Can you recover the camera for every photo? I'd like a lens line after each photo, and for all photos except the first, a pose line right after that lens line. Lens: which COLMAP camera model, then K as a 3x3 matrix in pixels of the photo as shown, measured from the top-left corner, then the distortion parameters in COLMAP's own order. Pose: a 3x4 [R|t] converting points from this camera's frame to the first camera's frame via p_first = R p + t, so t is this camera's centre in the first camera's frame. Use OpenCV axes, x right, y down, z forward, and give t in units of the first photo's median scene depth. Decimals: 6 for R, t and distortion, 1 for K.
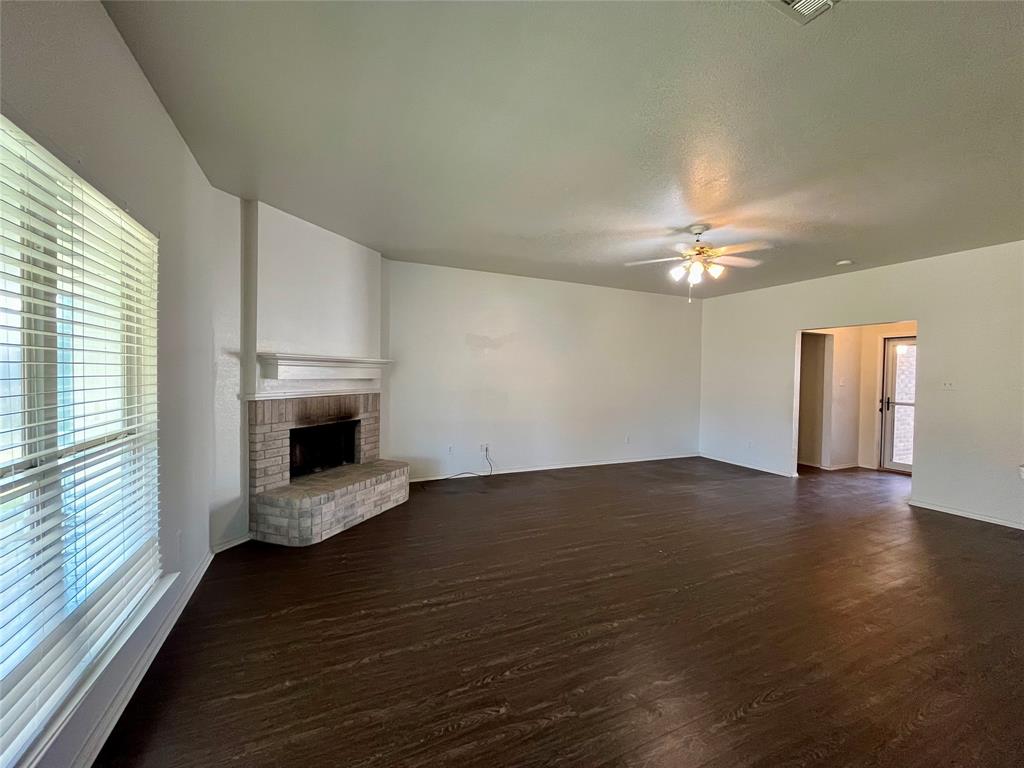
lens RADIAL K [[413.7, 0, 504.9], [0, 413.7, 381.2], [0, 0, 1]] dist [-0.011394, 0.000759]
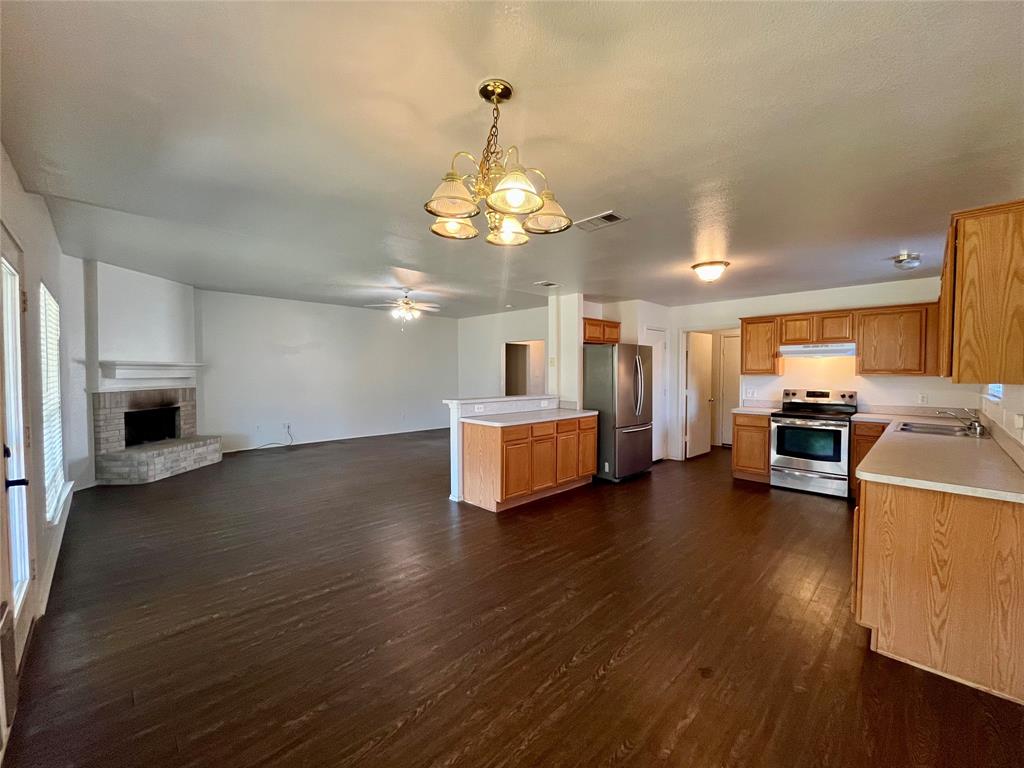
lens RADIAL K [[413.7, 0, 509.2], [0, 413.7, 382.9], [0, 0, 1]] dist [-0.011394, 0.000759]
pose [[0.934371, -0.023002, 0.355557, 0.247933], [0.018280, 0.999694, 0.016637, 0.012328], [-0.355831, -0.009045, 0.934507, -0.863790]]
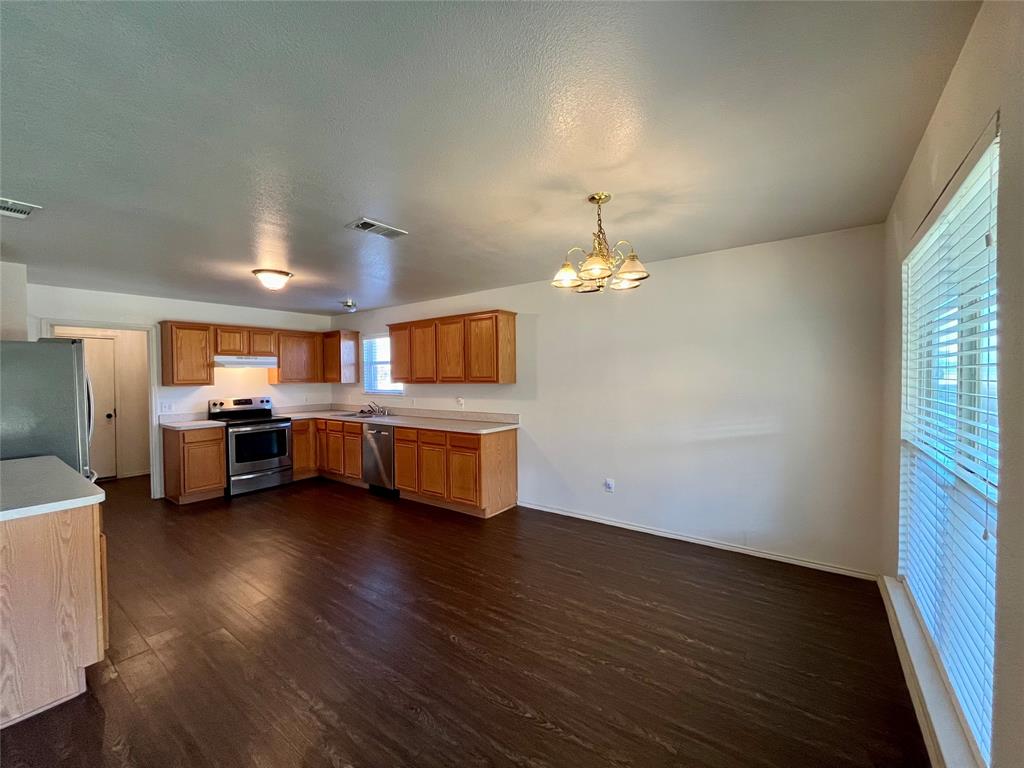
lens RADIAL K [[413.7, 0, 507.5], [0, 413.7, 383.0], [0, 0, 1]] dist [-0.011394, 0.000759]
pose [[-0.483765, -0.028042, 0.874749, -1.366275], [0.023761, 0.998697, 0.045156, -0.148547], [-0.874875, 0.042630, -0.482469, 2.922007]]
